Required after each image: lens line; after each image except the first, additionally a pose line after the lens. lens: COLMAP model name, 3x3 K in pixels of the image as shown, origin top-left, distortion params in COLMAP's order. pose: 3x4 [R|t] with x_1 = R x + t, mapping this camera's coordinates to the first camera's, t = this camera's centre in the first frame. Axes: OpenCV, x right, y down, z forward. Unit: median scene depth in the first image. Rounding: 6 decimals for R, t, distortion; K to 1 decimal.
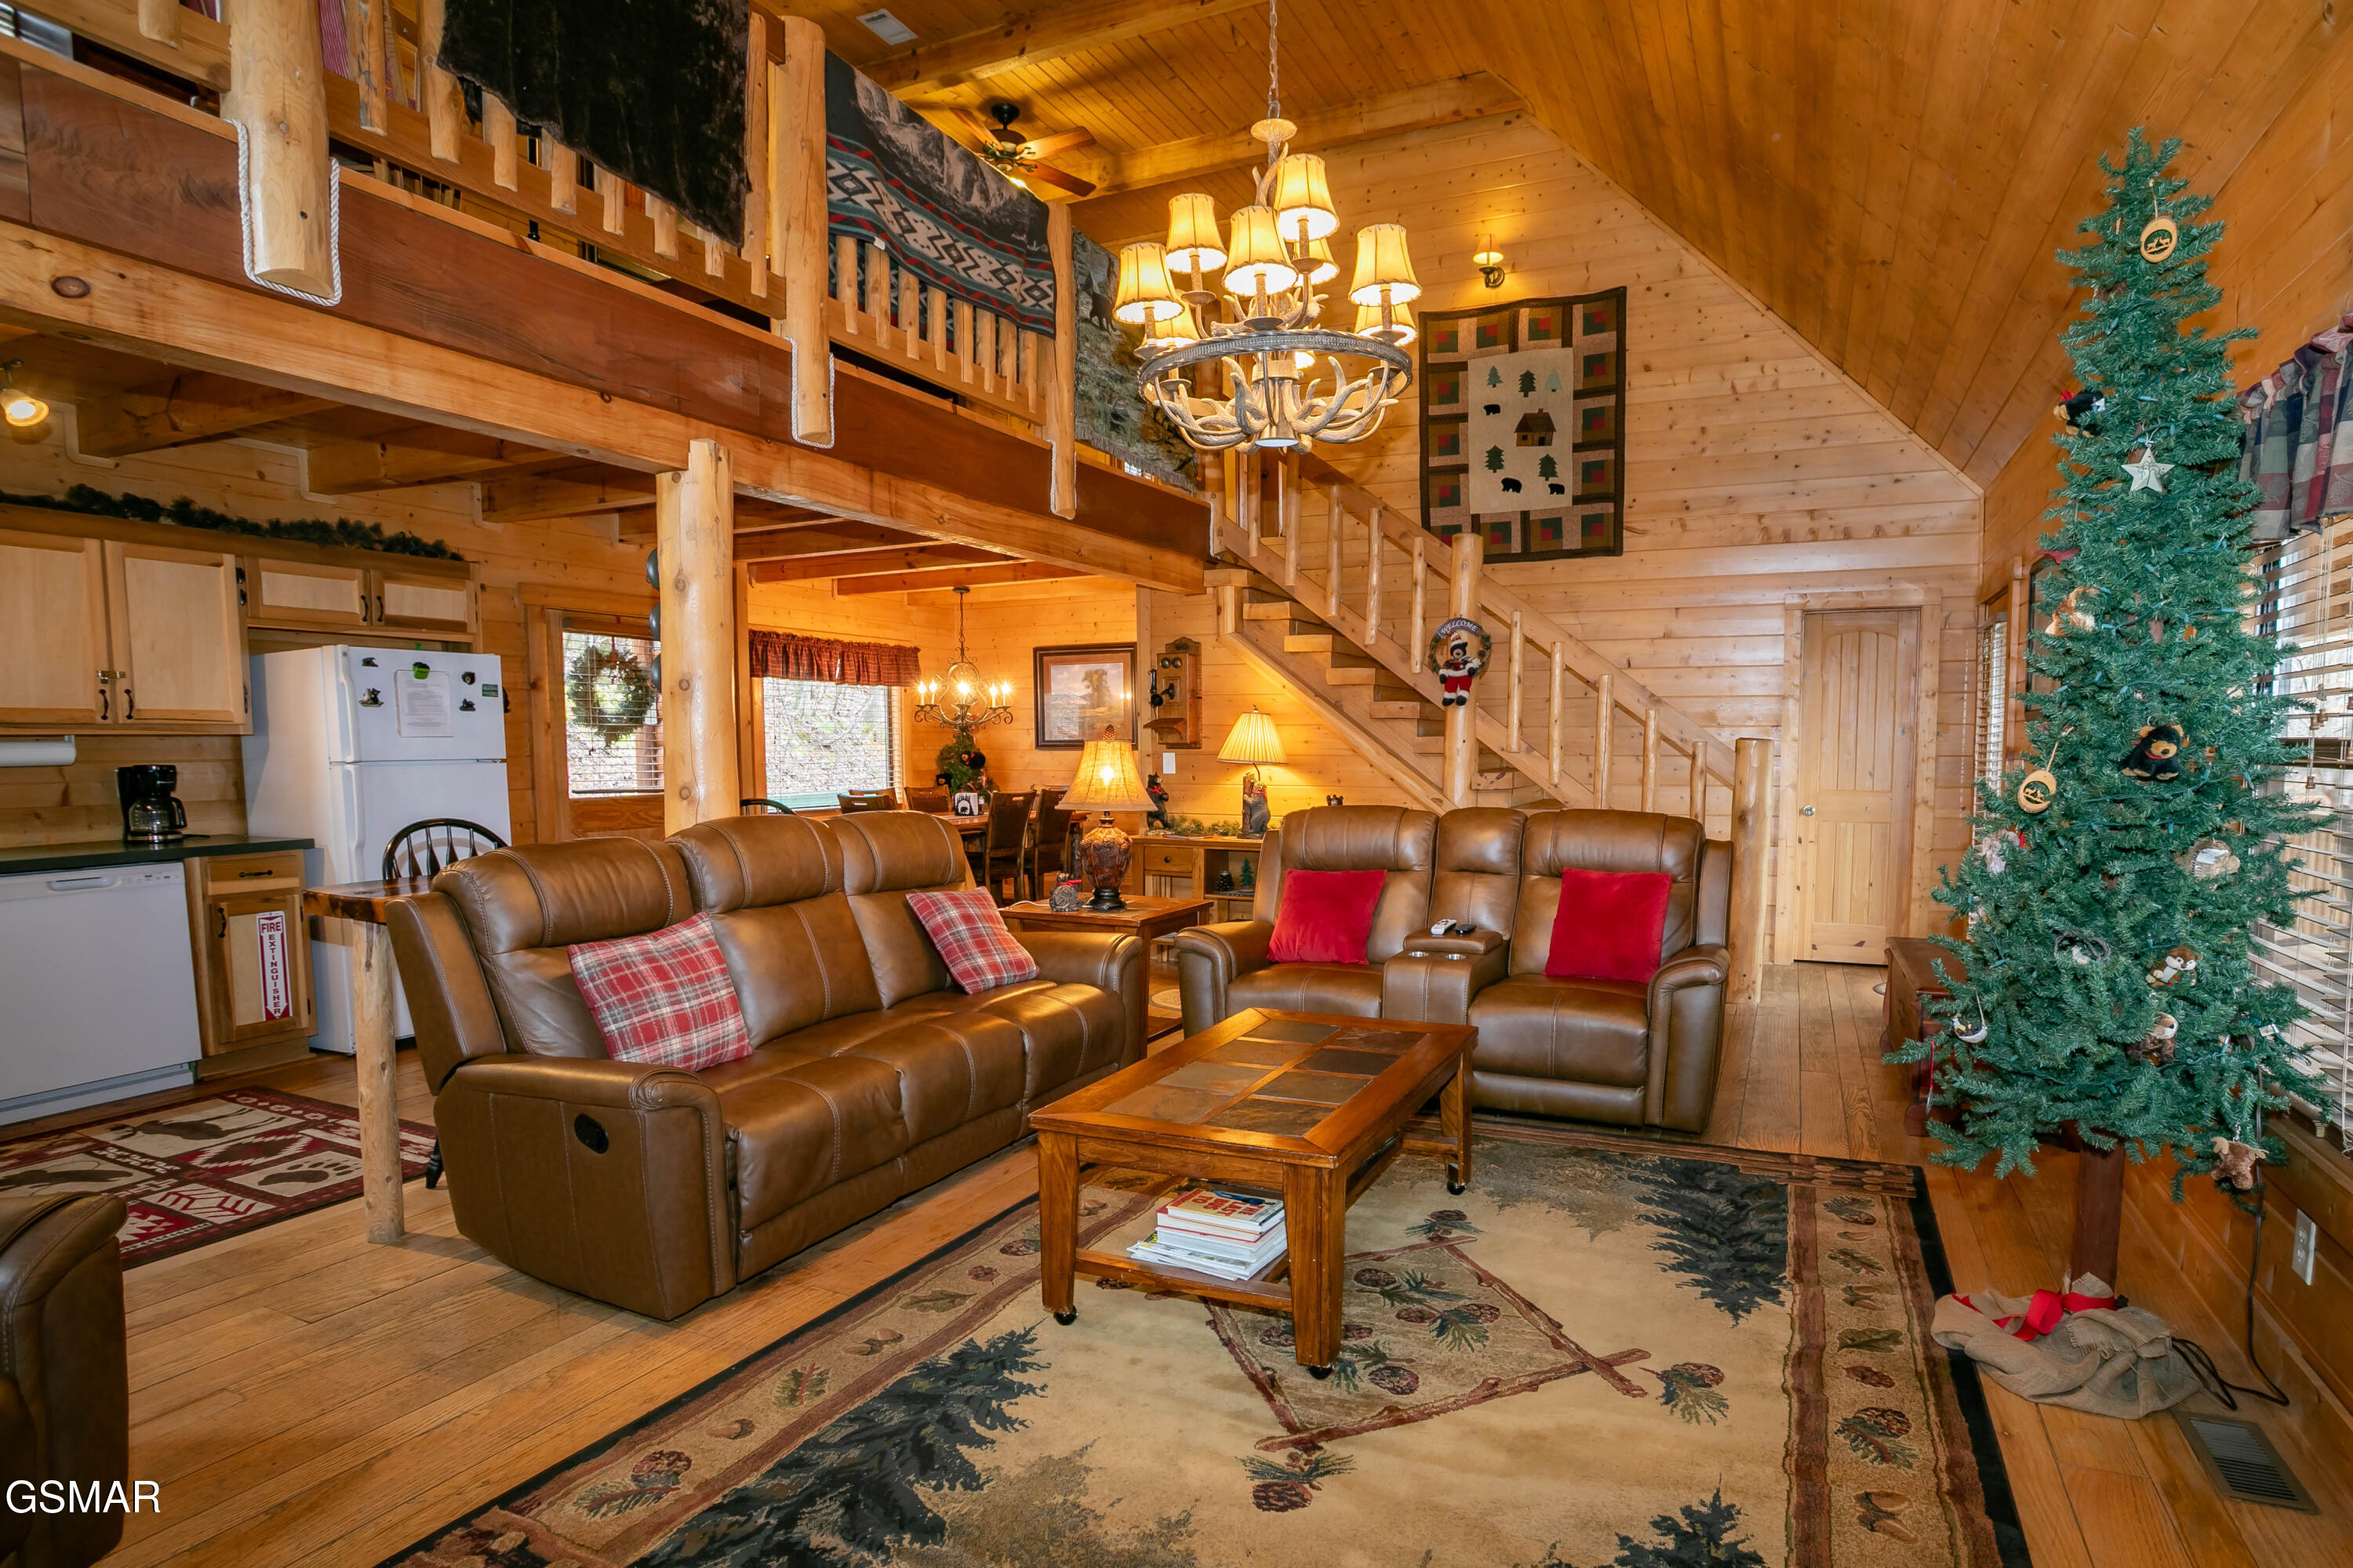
lens RADIAL K [[1219.2, 0, 1251.5], [0, 1219.2, 845.9], [0, 0, 1]] dist [-0.073363, 0.031402]
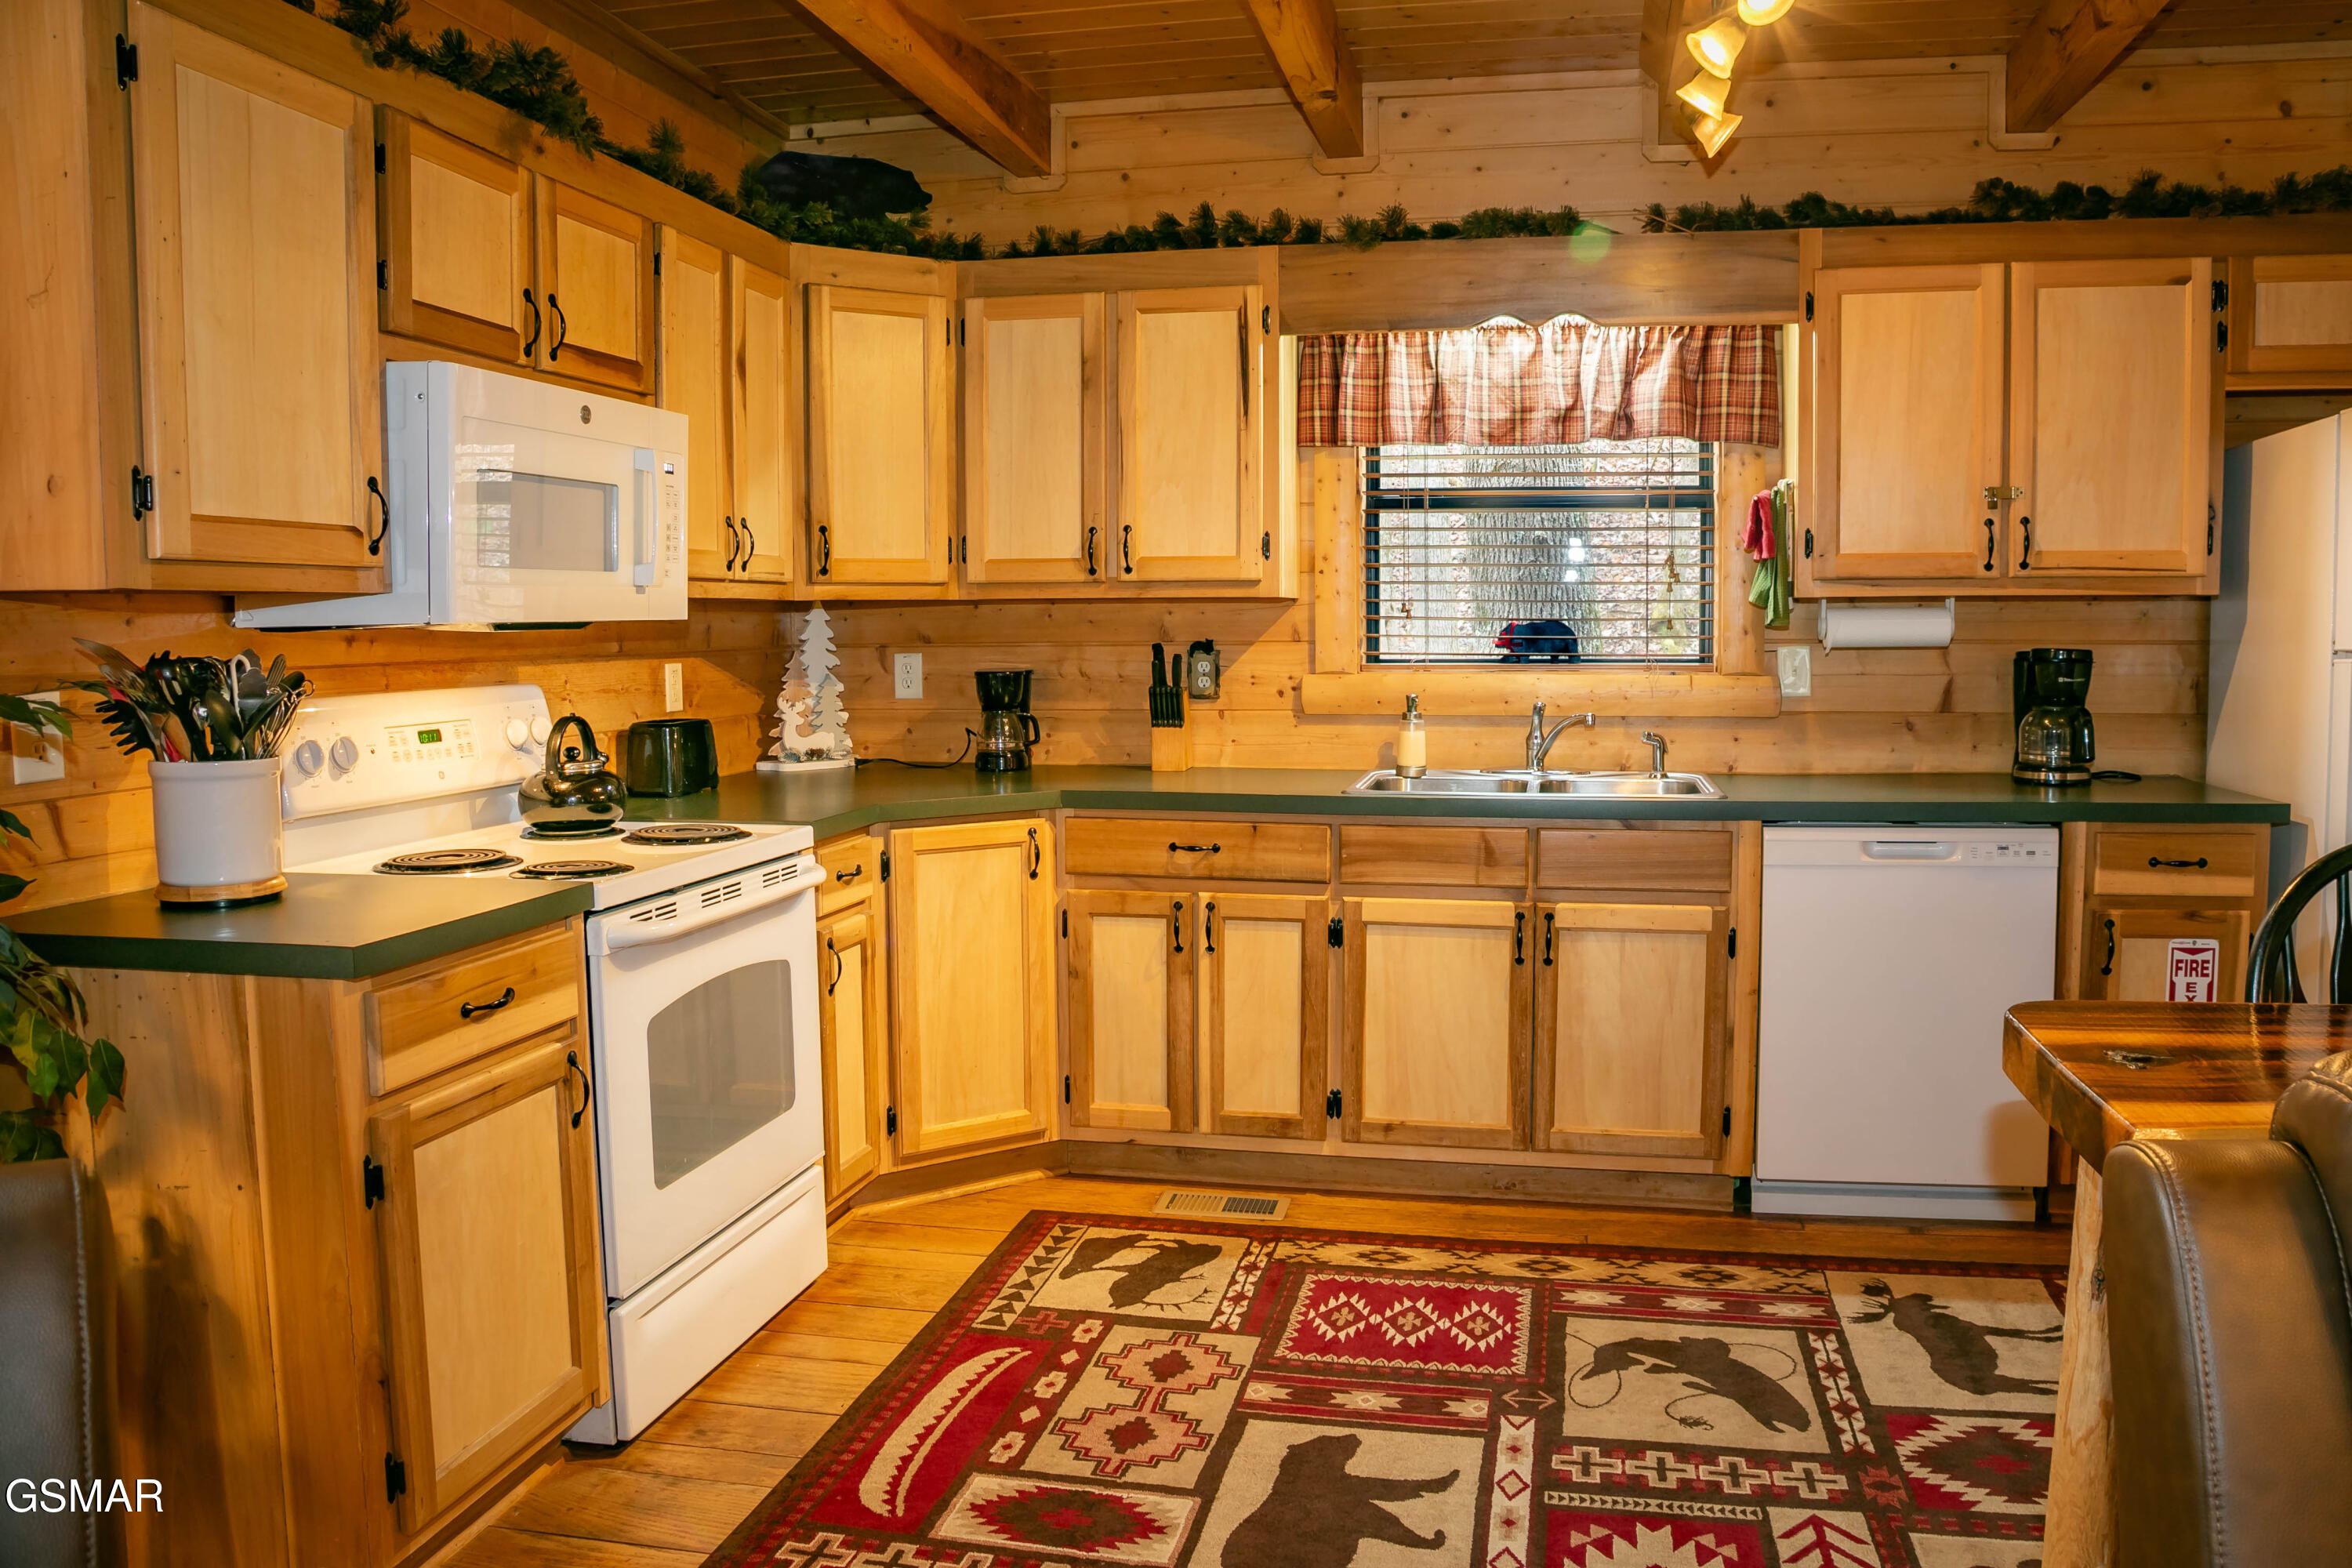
lens RADIAL K [[1700.5, 0, 1223.7], [0, 1700.5, 744.3], [0, 0, 1]] dist [-0.131421, 0.083183]
pose [[0.223439, 0.071816, -0.972069, -0.259908], [-0.078086, 0.995396, 0.055590, -0.038507], [0.971585, 0.063484, 0.228018, 0.455412]]
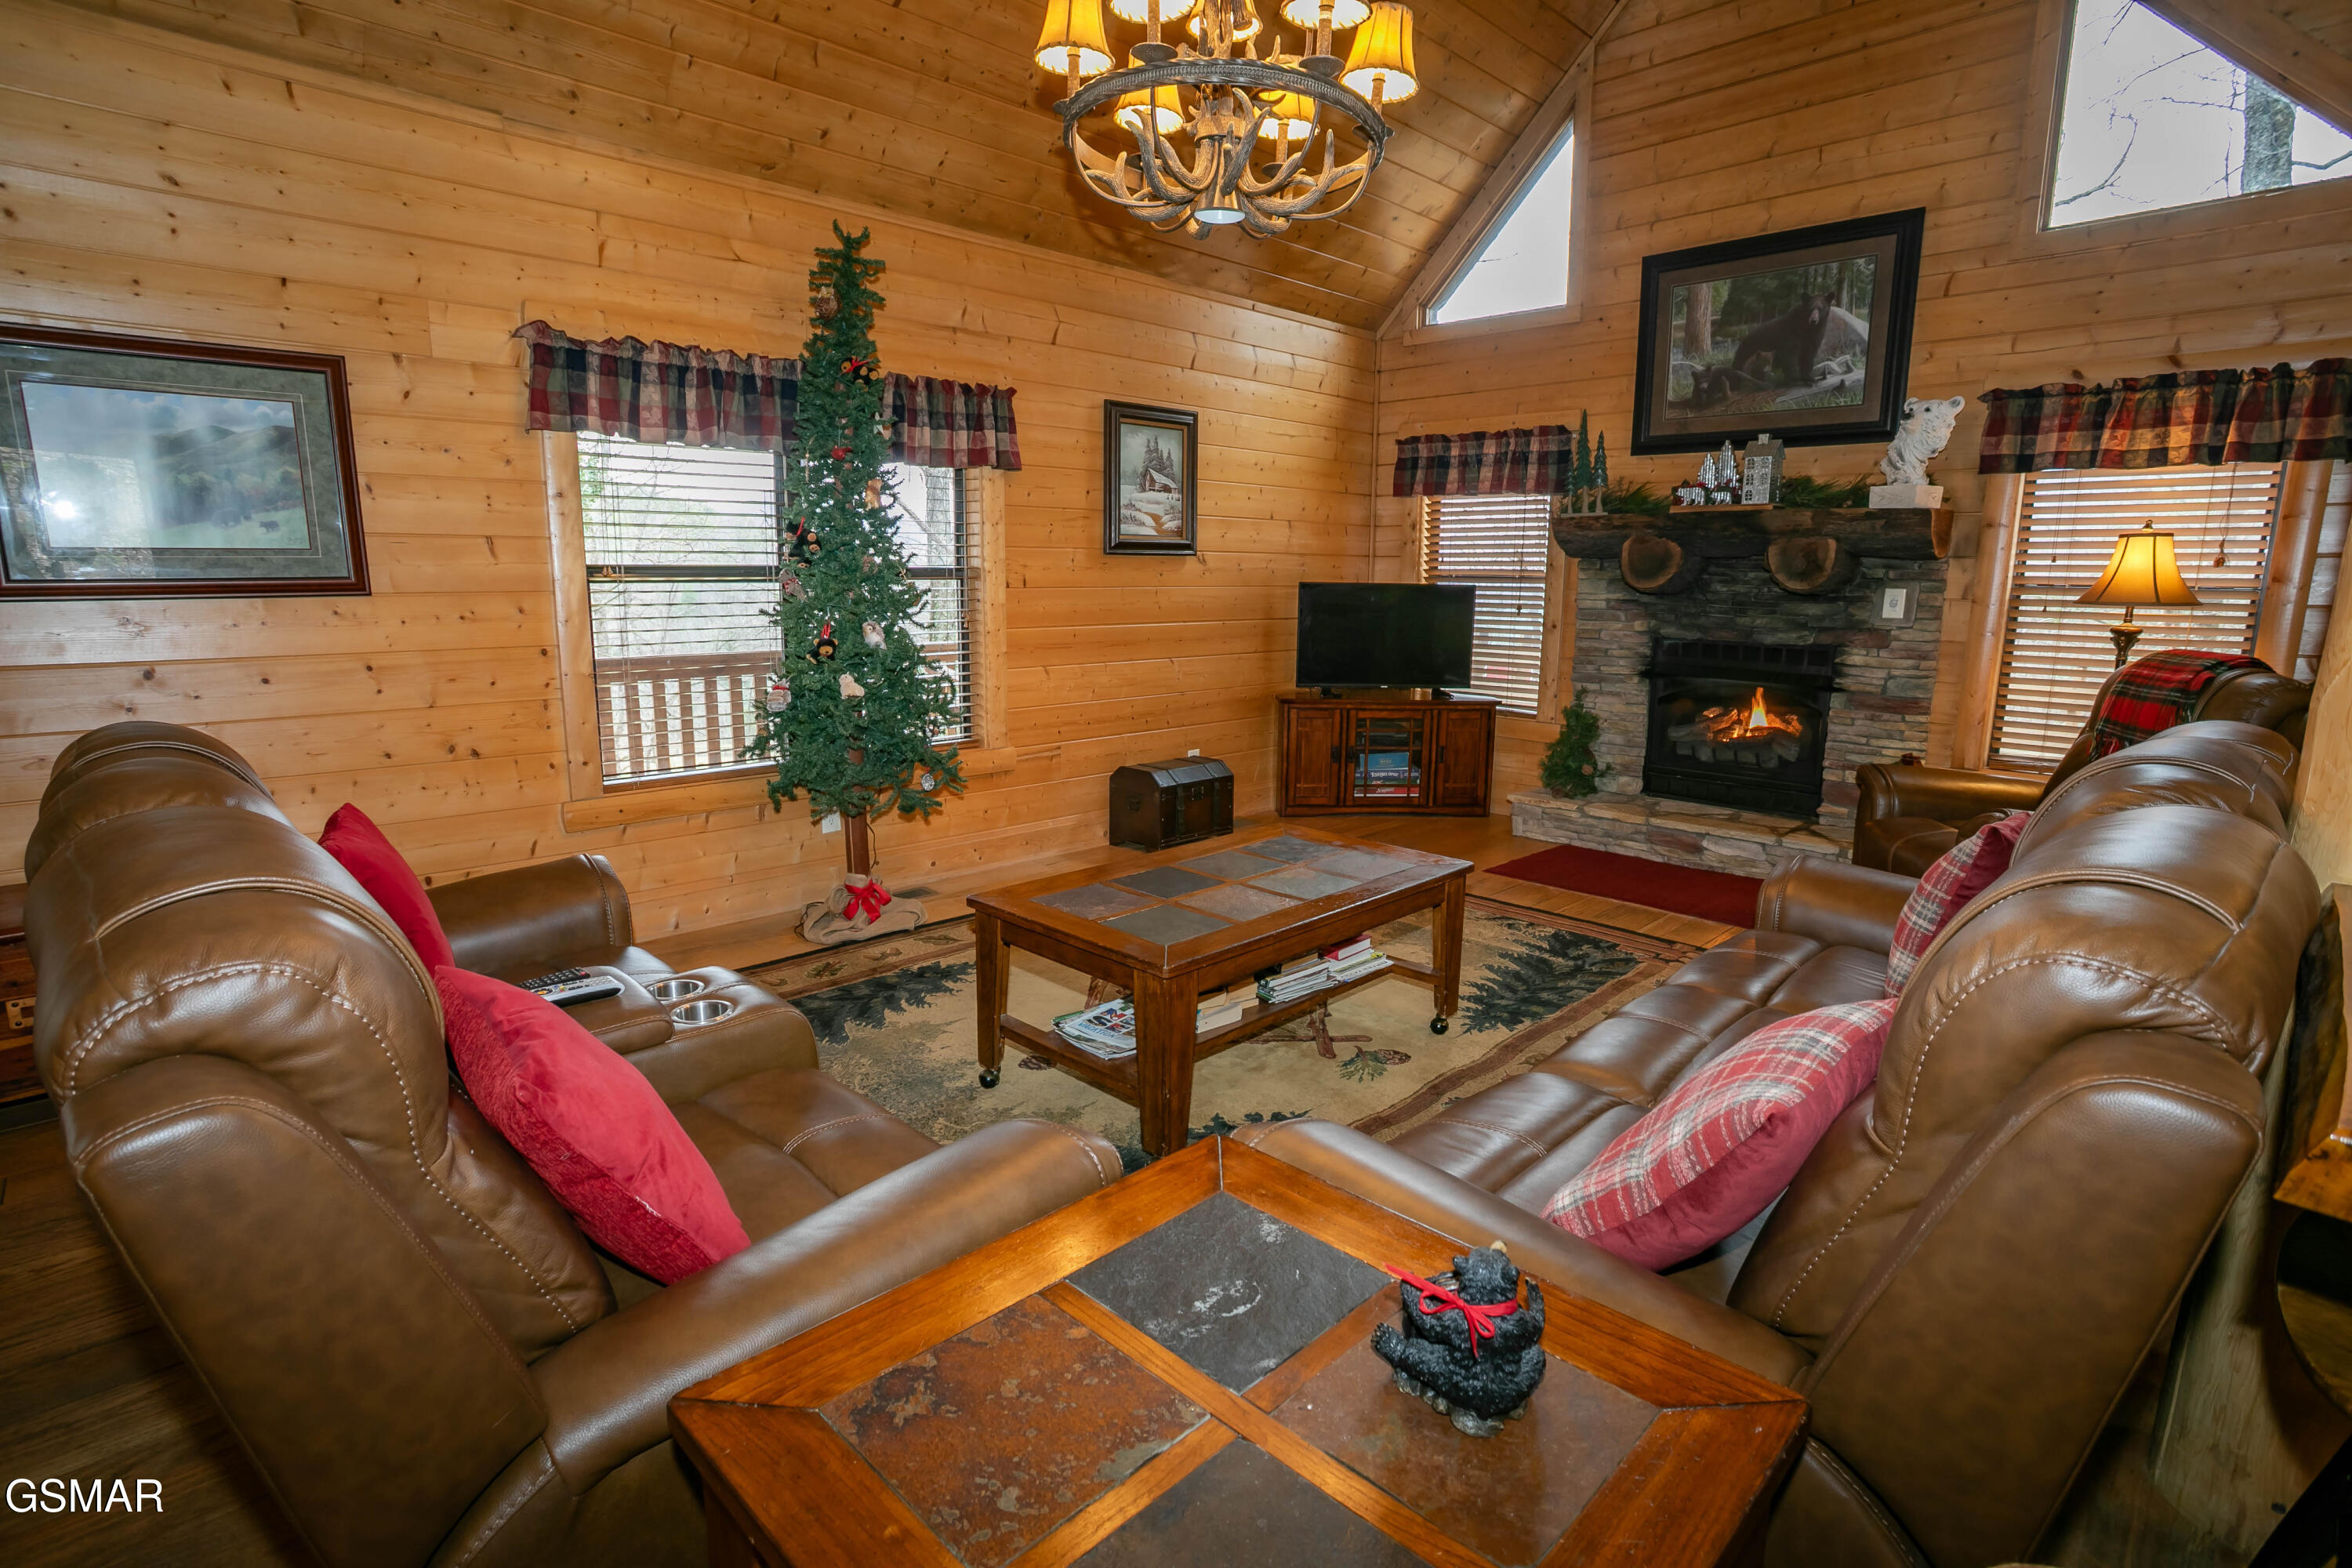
lens RADIAL K [[1152.9, 0, 1162.4], [0, 1152.9, 787.1], [0, 0, 1]] dist [-0.076524, 0.036840]
pose [[-0.927947, -0.072943, 0.365504, -0.191266], [0.025171, 0.966159, 0.256717, -0.107987], [-0.371860, 0.247420, -0.894708, 1.328684]]
